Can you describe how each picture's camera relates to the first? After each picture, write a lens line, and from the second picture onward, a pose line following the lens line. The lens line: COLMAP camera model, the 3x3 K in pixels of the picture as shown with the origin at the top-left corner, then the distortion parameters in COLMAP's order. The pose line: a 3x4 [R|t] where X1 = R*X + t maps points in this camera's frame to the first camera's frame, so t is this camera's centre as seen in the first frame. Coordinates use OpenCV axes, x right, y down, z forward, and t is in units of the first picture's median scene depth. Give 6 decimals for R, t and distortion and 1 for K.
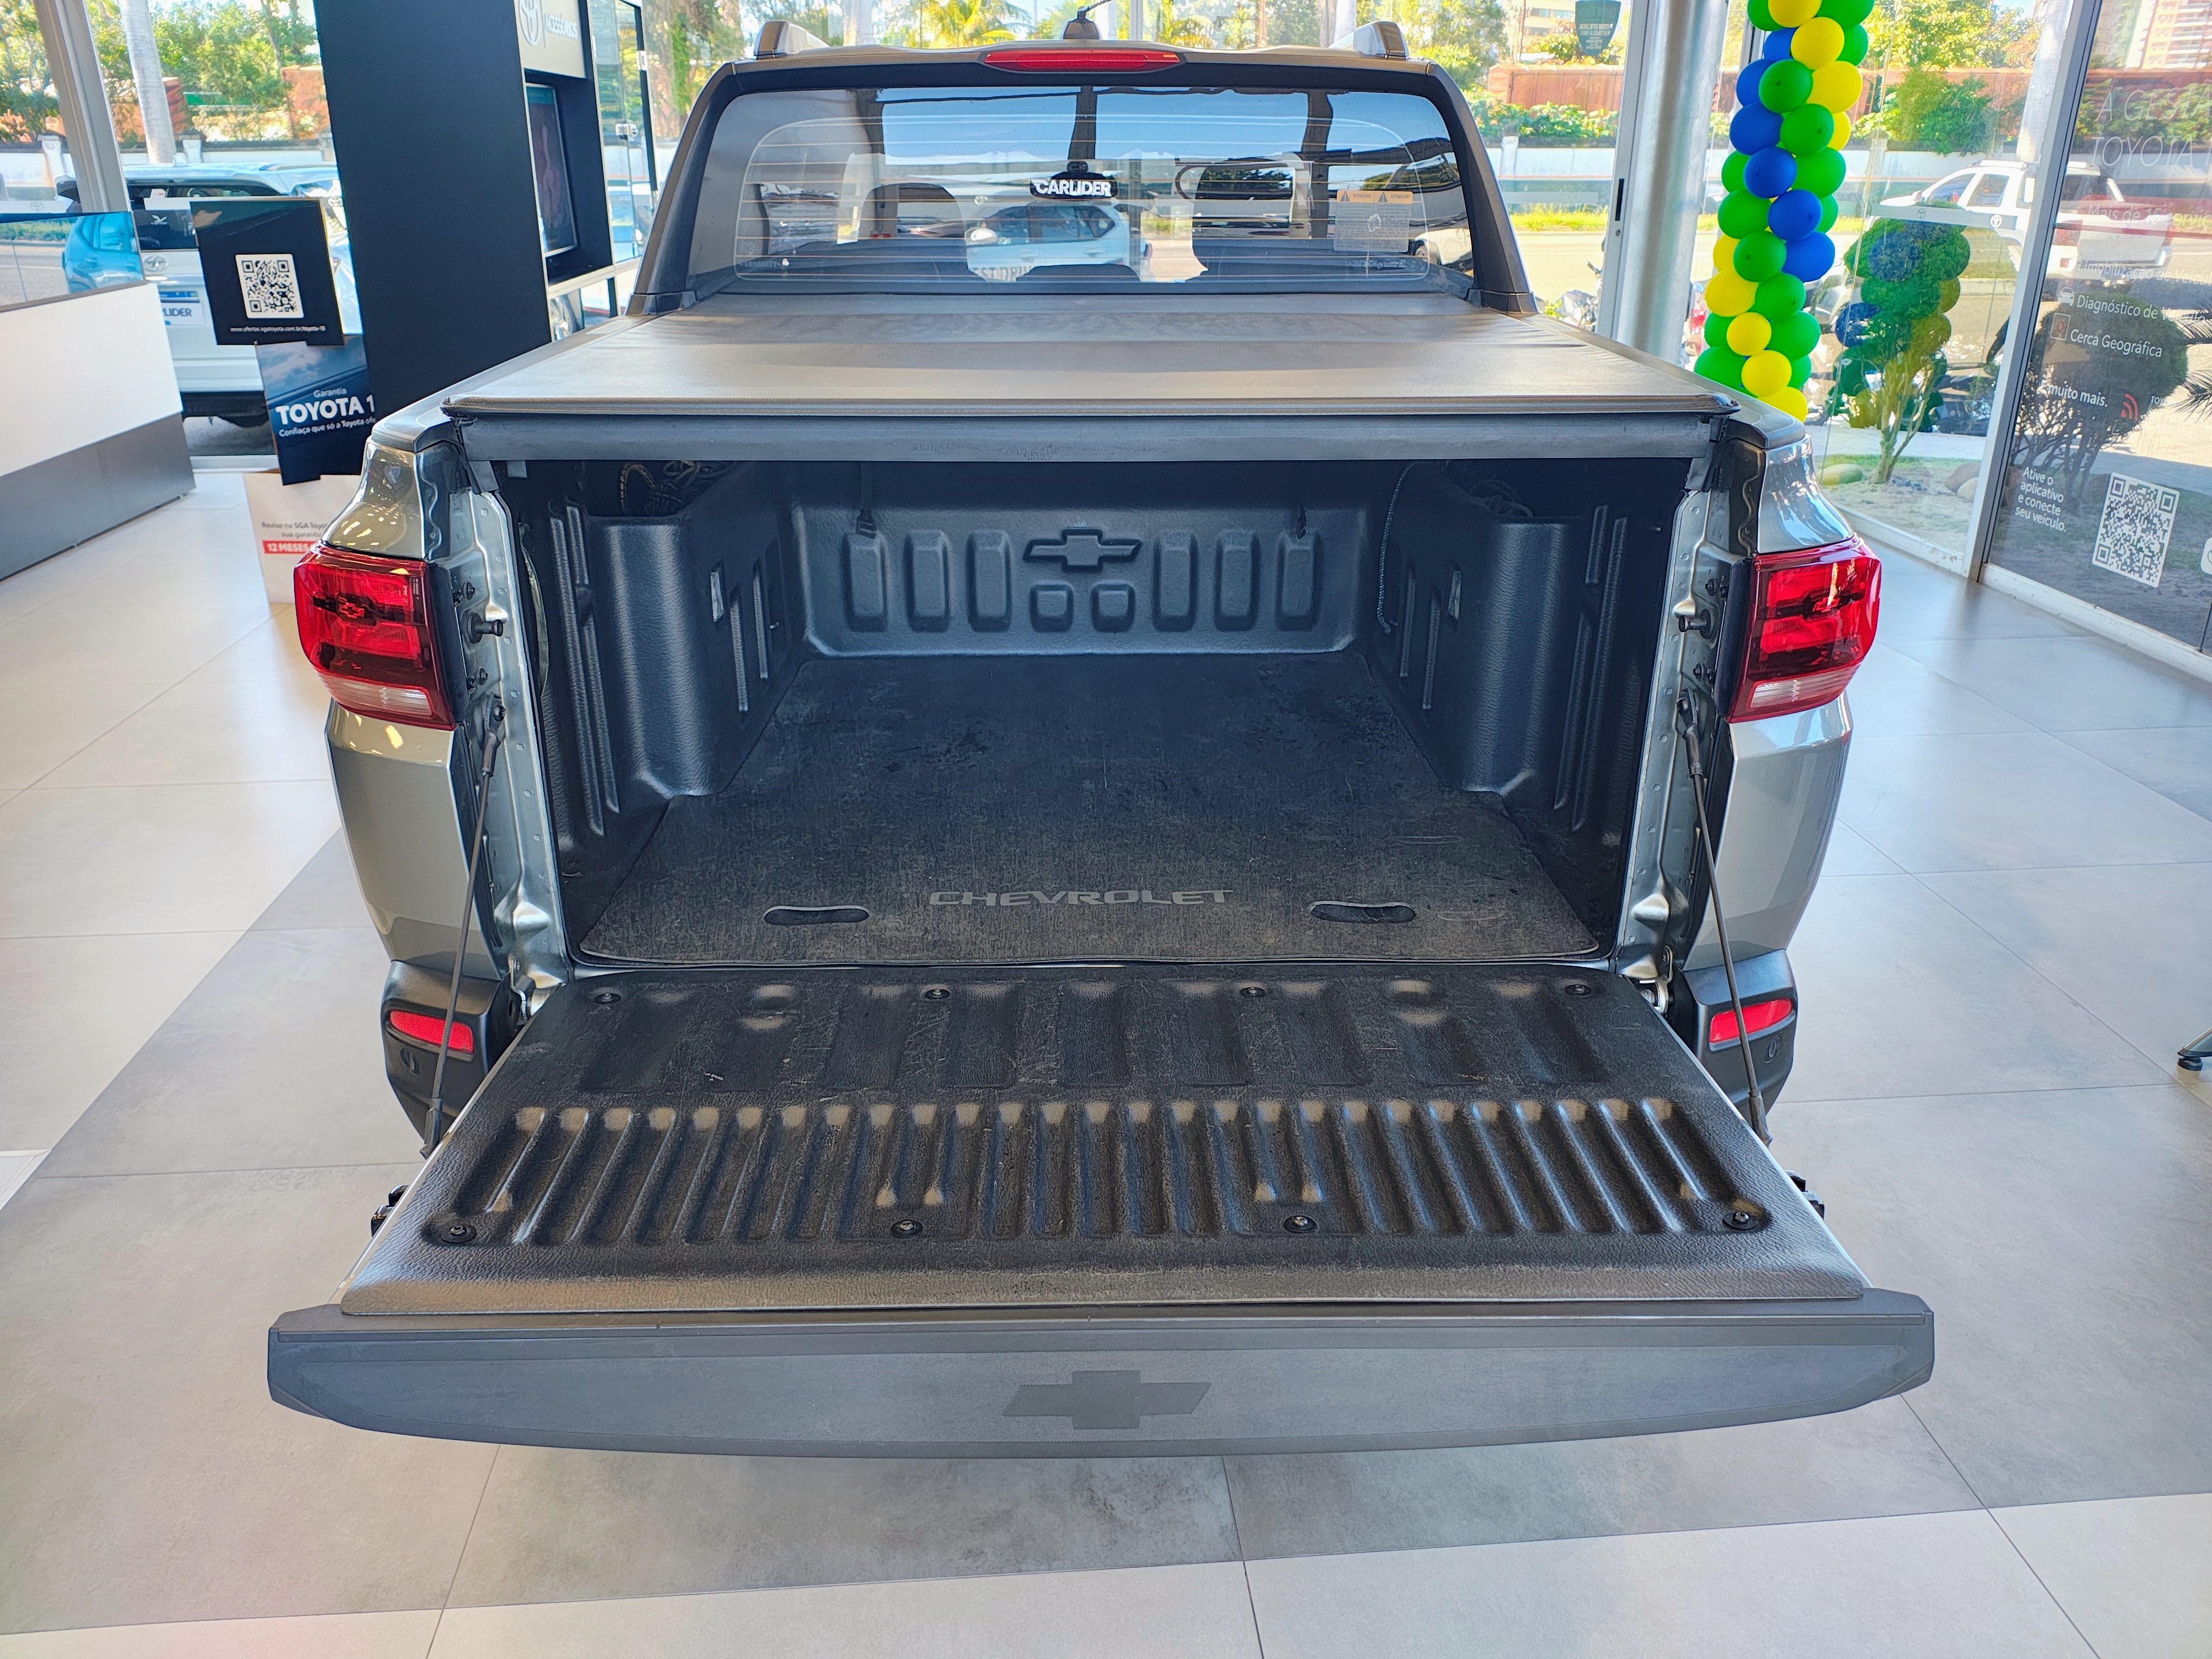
lens RADIAL K [[1626.7, 0, 1101.7], [0, 1626.7, 852.8], [0, 0, 1]] dist [0.011201, -0.050024]
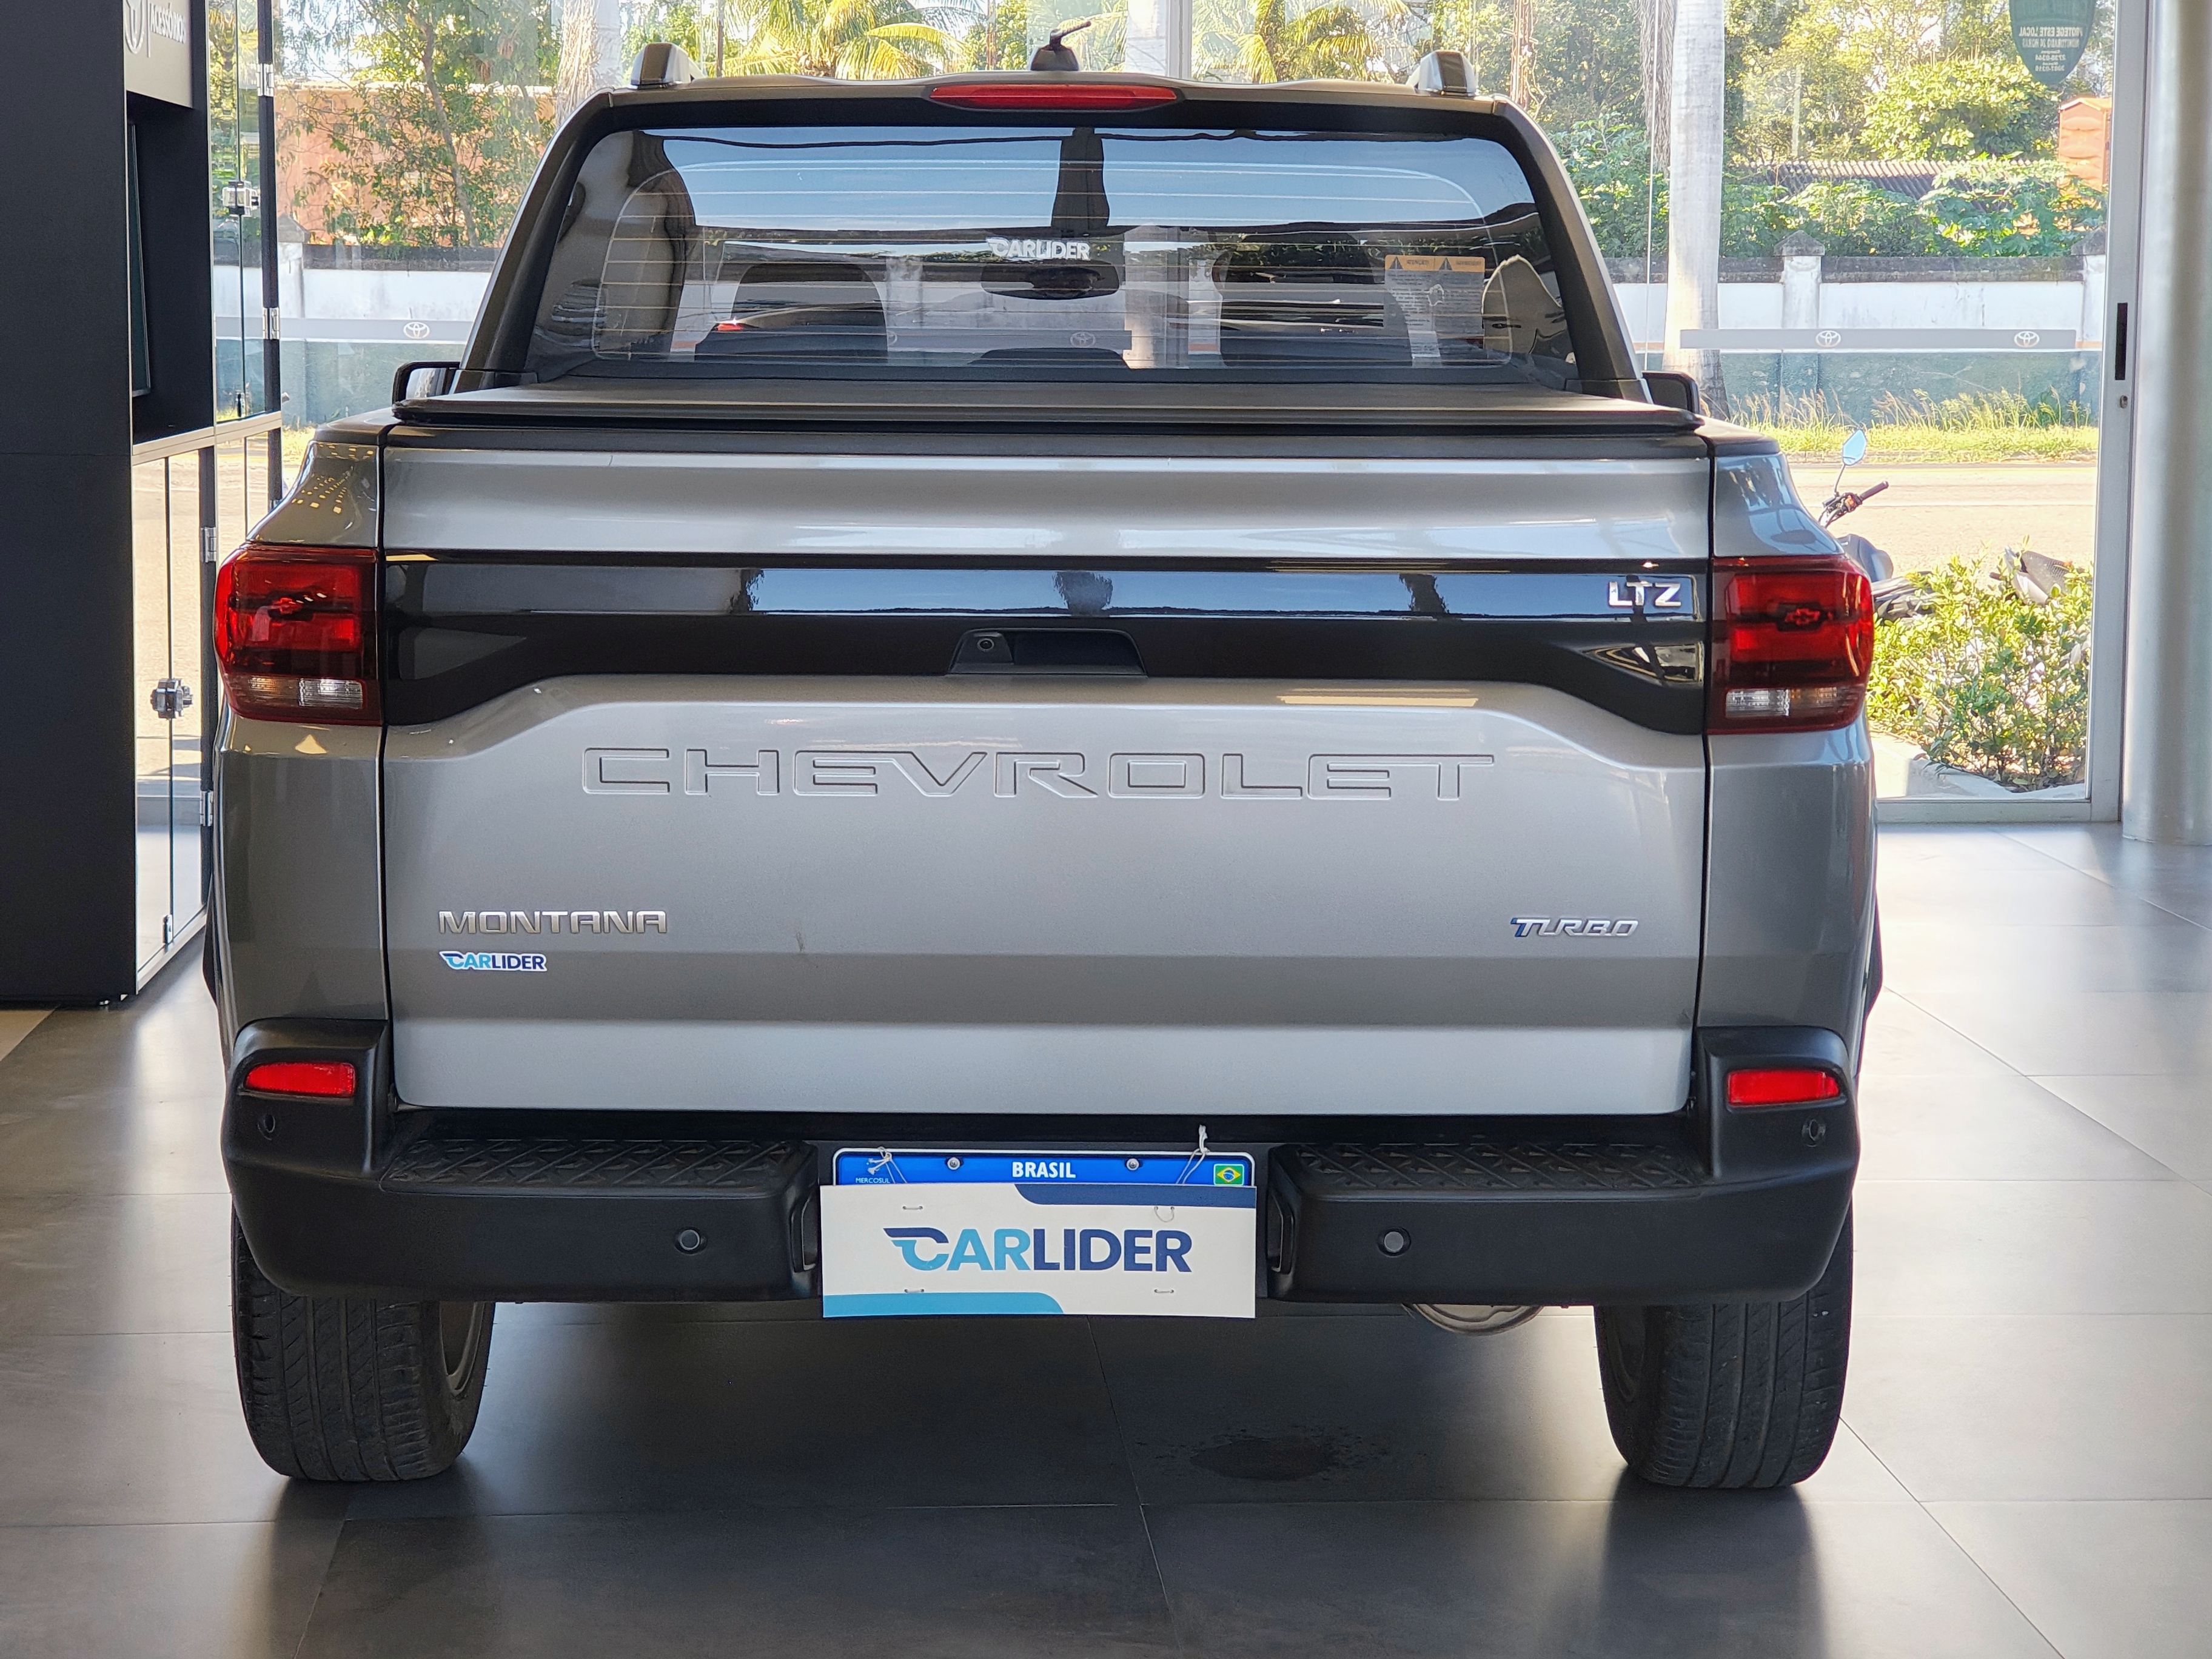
lens RADIAL K [[4331.1, 0, 1106.8], [0, 4331.1, 819.3], [0, 0, 1]] dist [0.257878, 0.000000]
pose [[0.999933, 0.008118, -0.008279, 0.031642], [-0.010138, 0.958633, -0.284466, 0.419755], [0.005628, 0.284531, 0.958650, -0.865431]]
